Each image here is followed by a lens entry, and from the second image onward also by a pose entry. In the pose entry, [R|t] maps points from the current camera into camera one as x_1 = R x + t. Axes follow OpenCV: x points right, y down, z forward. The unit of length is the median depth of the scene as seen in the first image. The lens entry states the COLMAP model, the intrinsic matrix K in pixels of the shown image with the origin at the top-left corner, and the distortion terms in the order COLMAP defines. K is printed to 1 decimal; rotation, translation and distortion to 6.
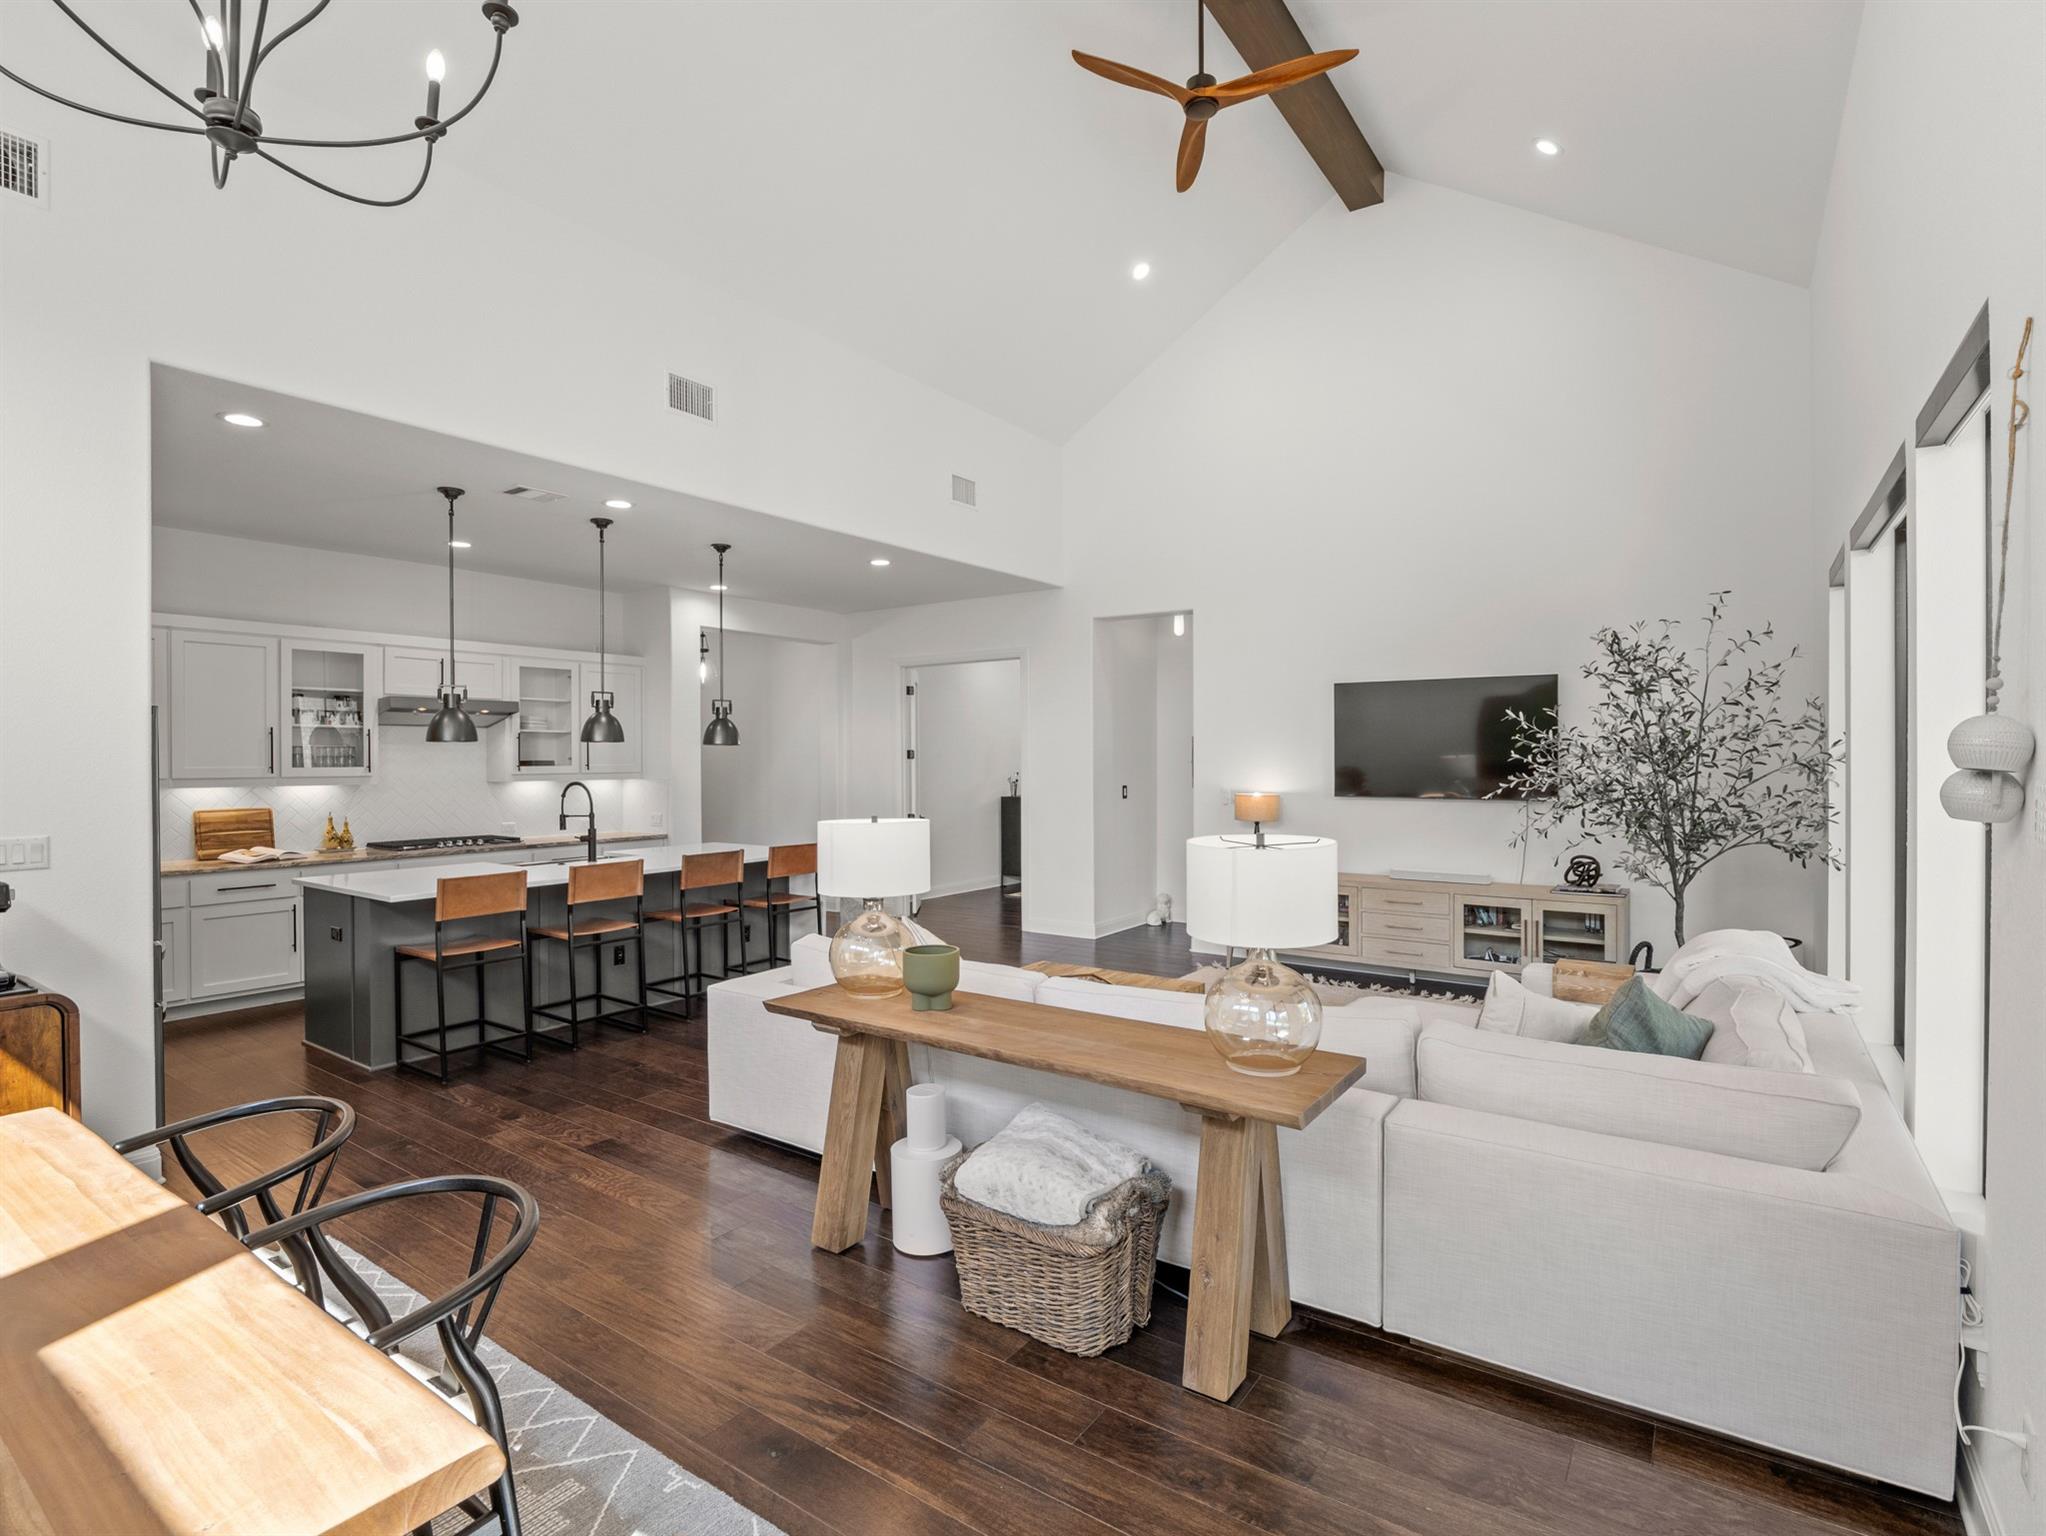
lens RADIAL K [[994.4, 0, 1017.8], [0, 994.4, 766.0], [0, 0, 1]] dist [-0.014666, 0.001092]
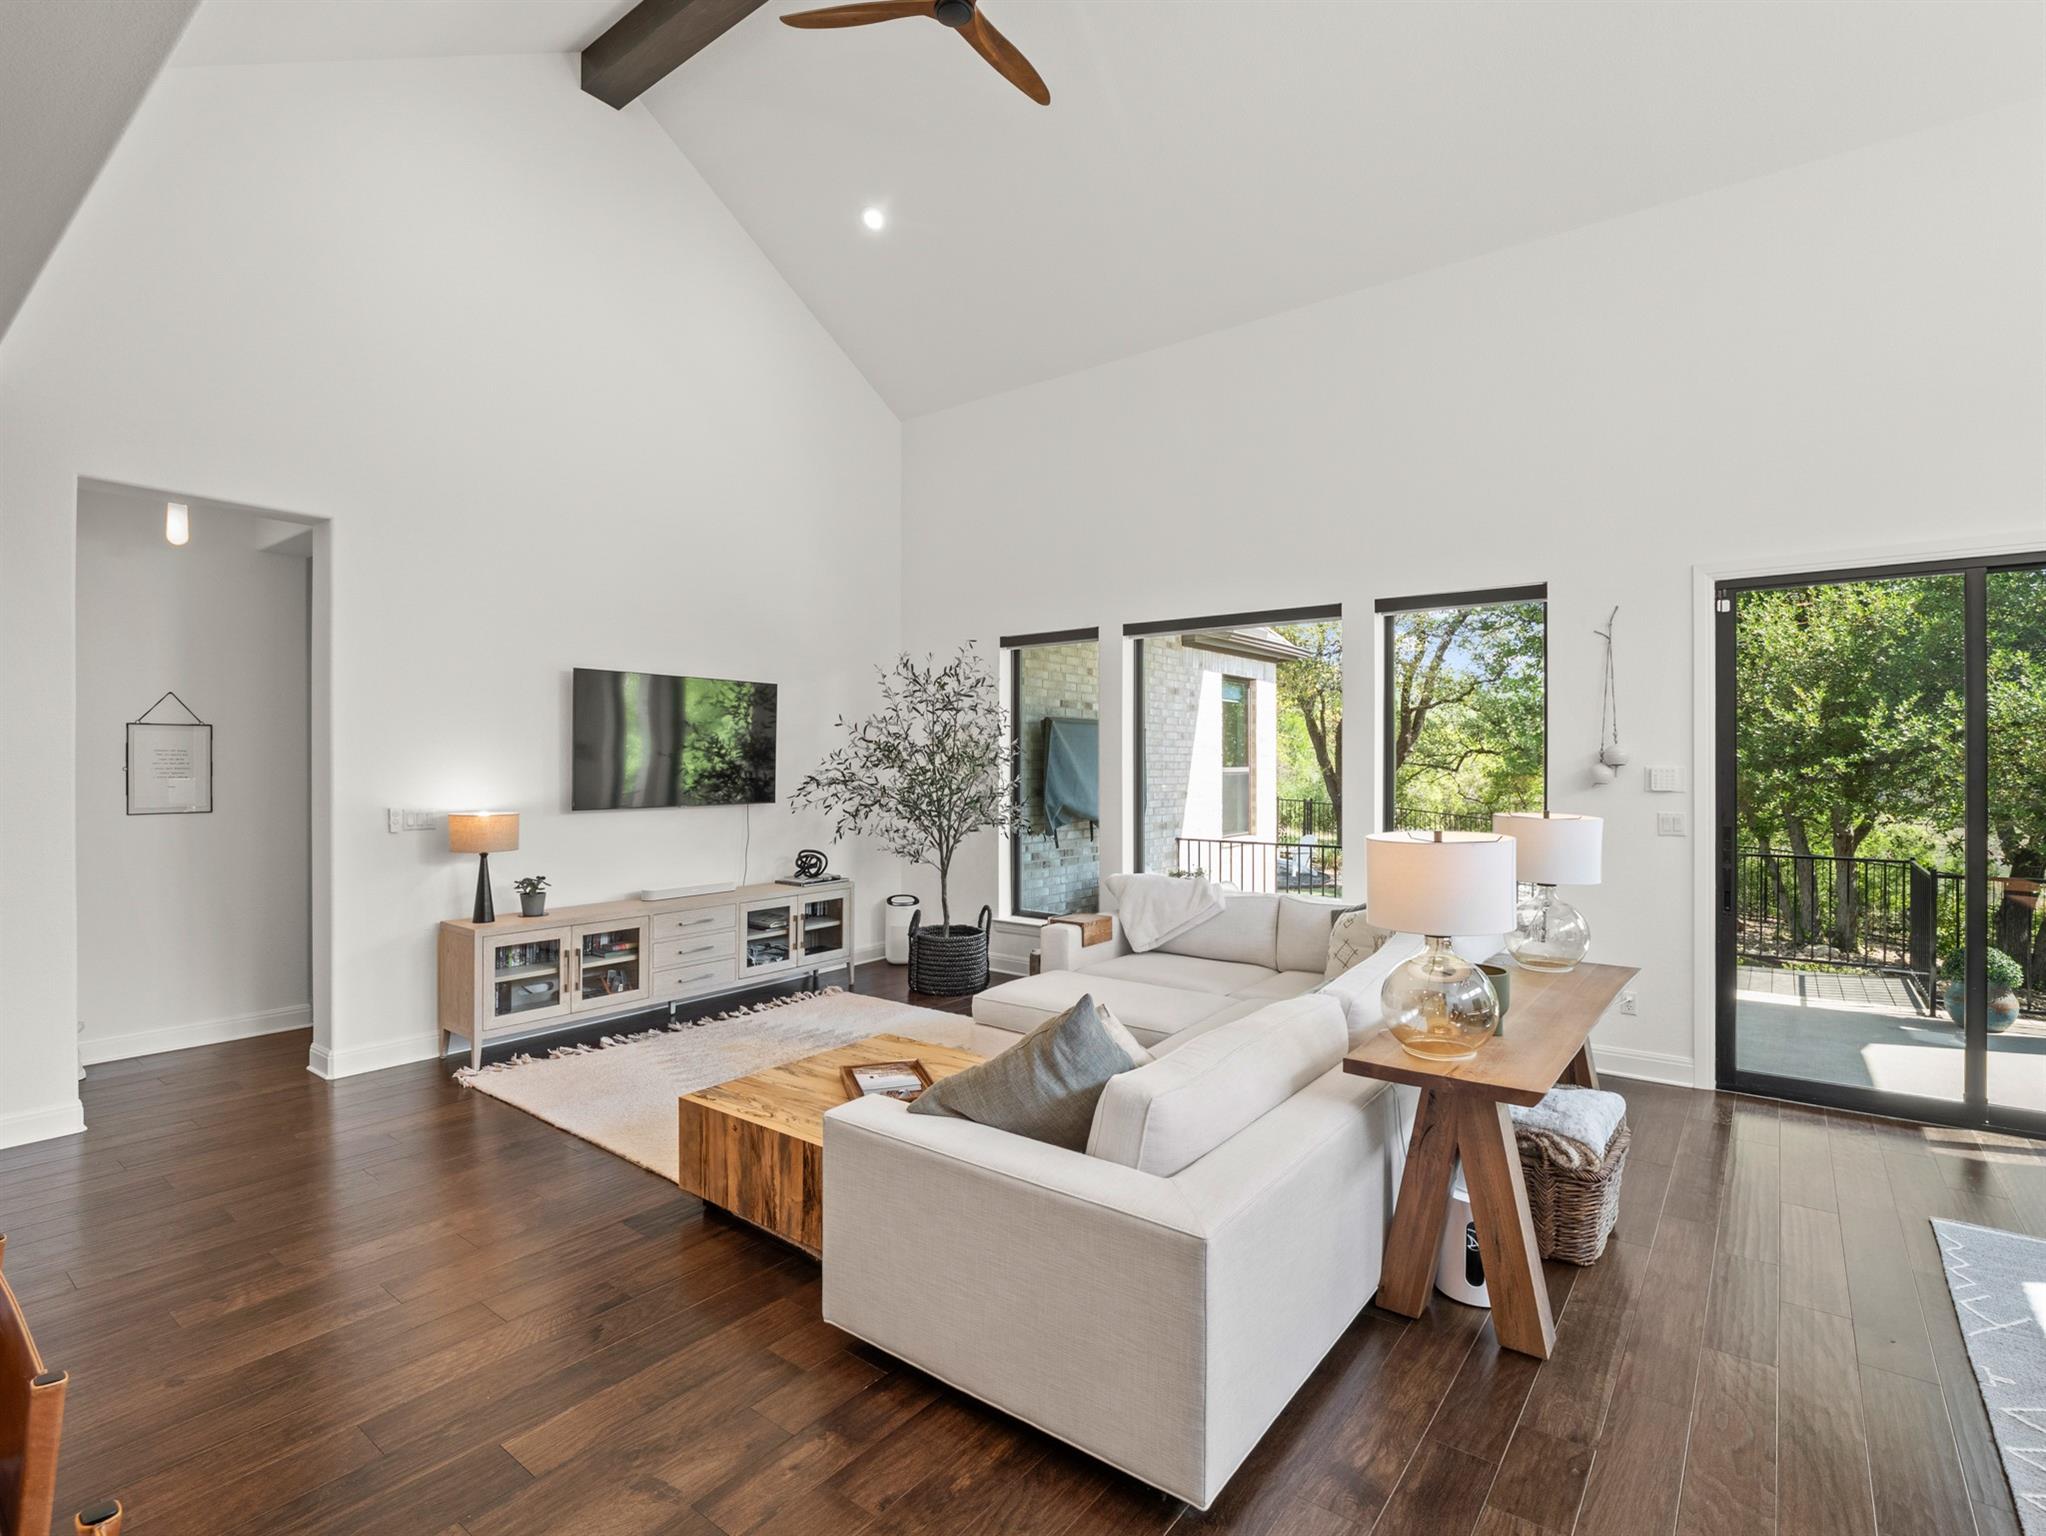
lens RADIAL K [[994.4, 0, 1031.9], [0, 994.4, 764.9], [0, 0, 1]] dist [-0.014666, 0.001092]
pose [[0.036618, -0.002655, 0.999326, -0.506333], [0.007309, 0.999970, 0.002389, -0.005377], [-0.999303, 0.007217, 0.036637, 0.668494]]
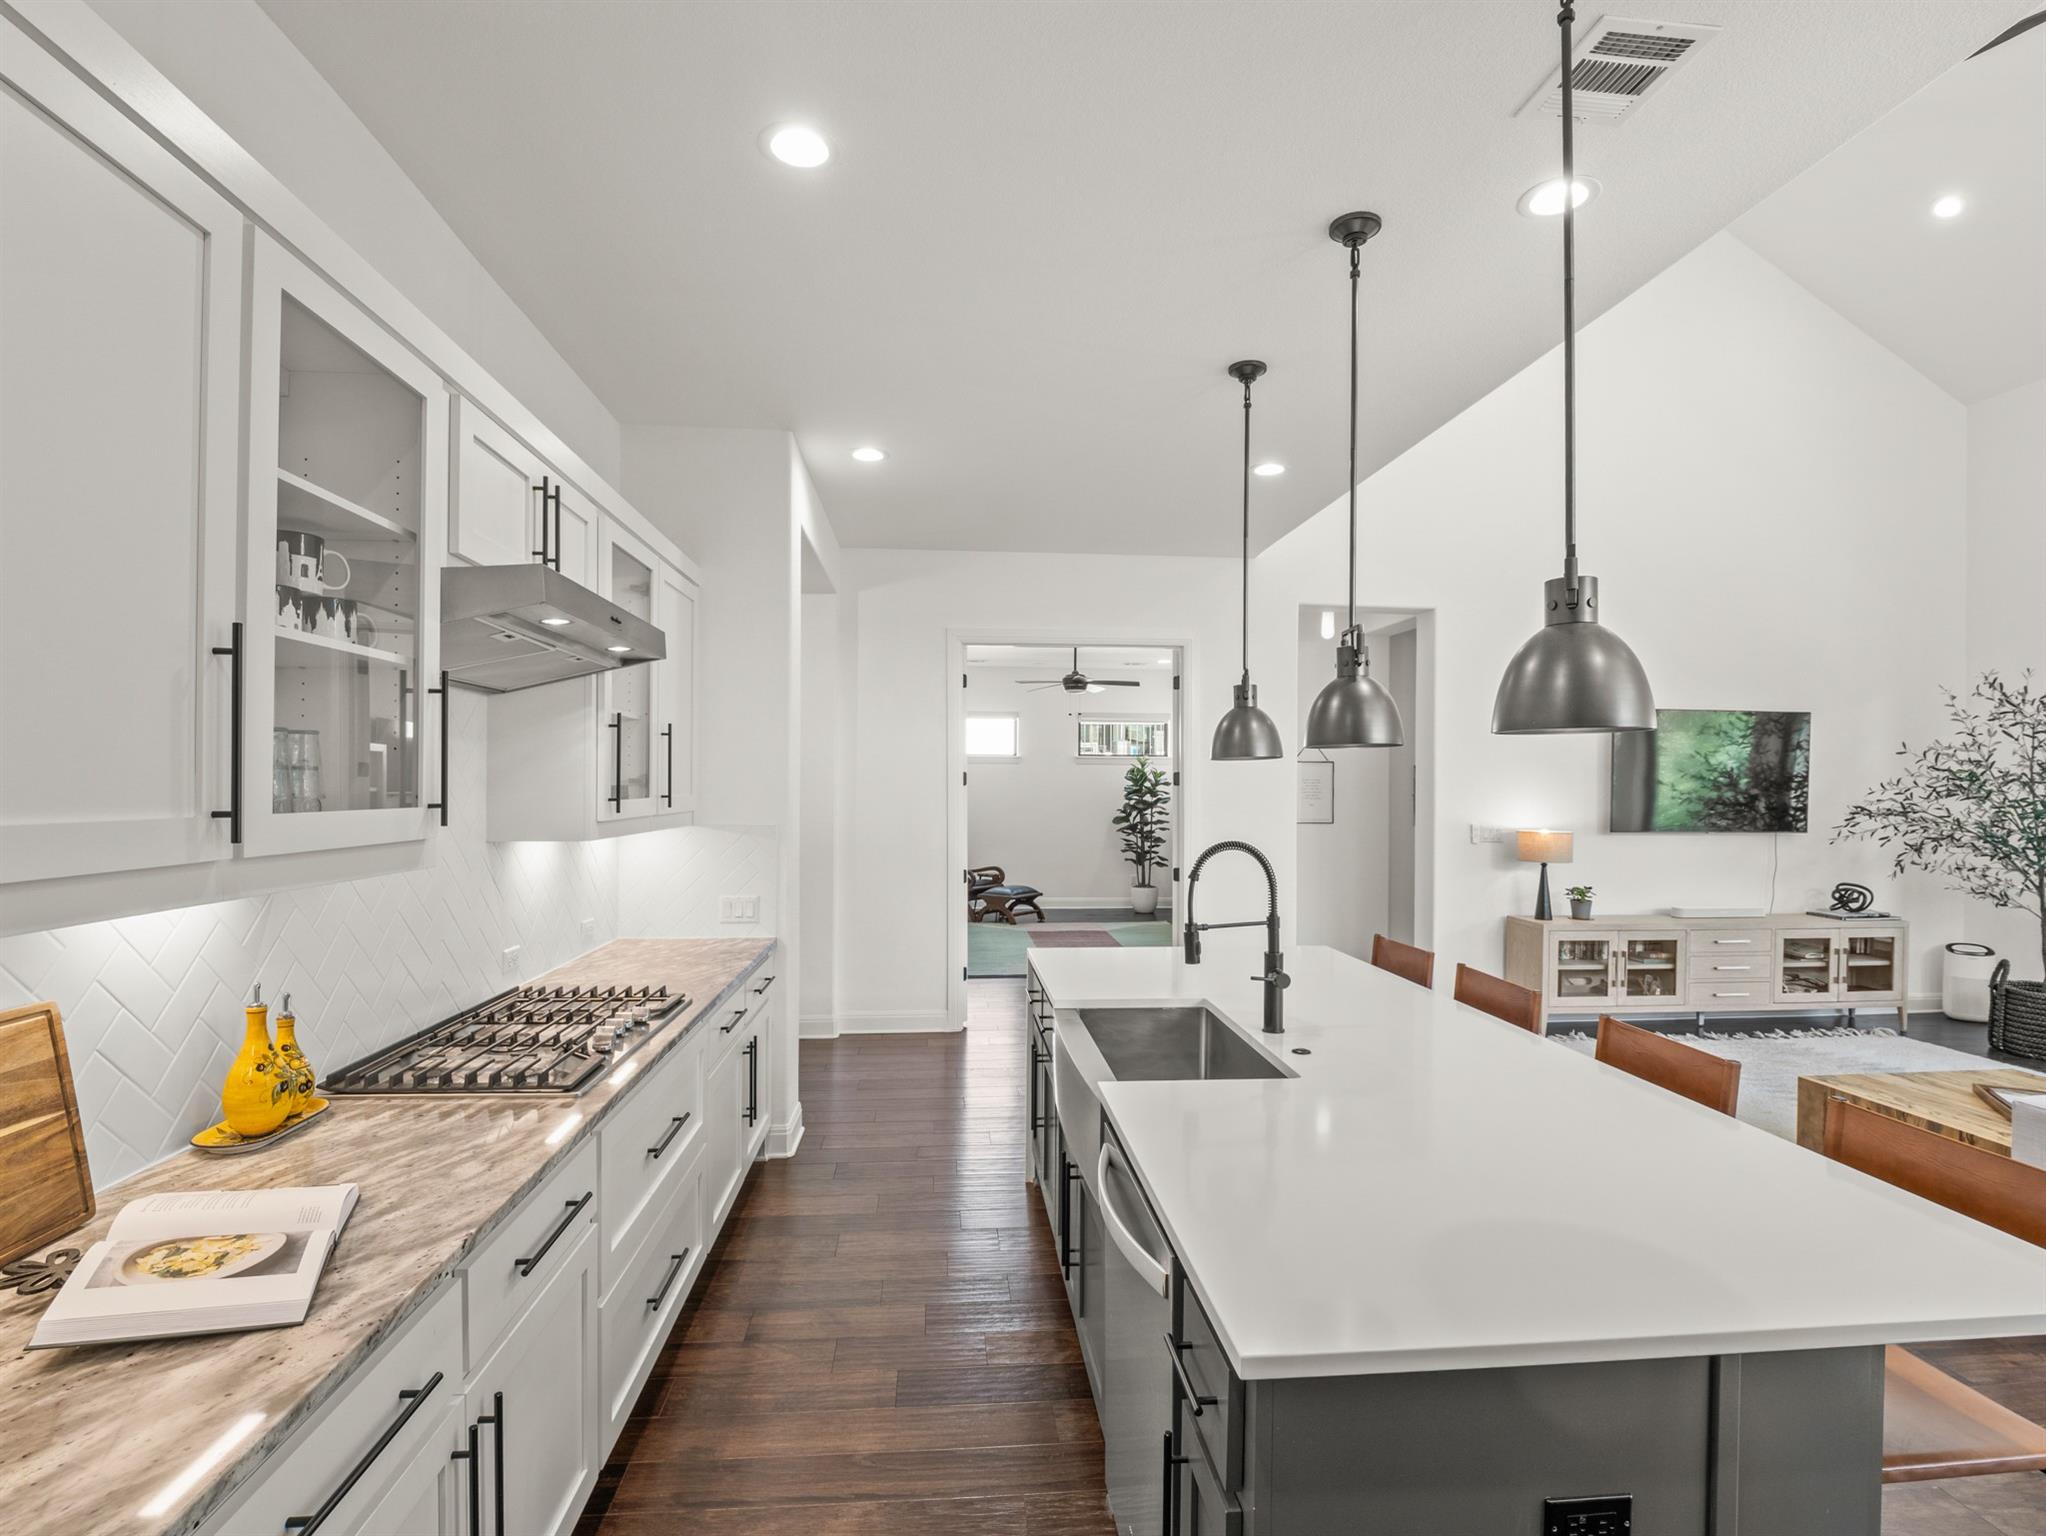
lens RADIAL K [[994.4, 0, 1032.6], [0, 994.4, 787.2], [0, 0, 1]] dist [-0.014666, 0.001092]
pose [[0.762051, 0.006211, 0.647487, -0.750359], [-0.002157, 0.999973, -0.007054, -0.003519], [-0.647513, 0.003979, 0.762044, 0.718128]]
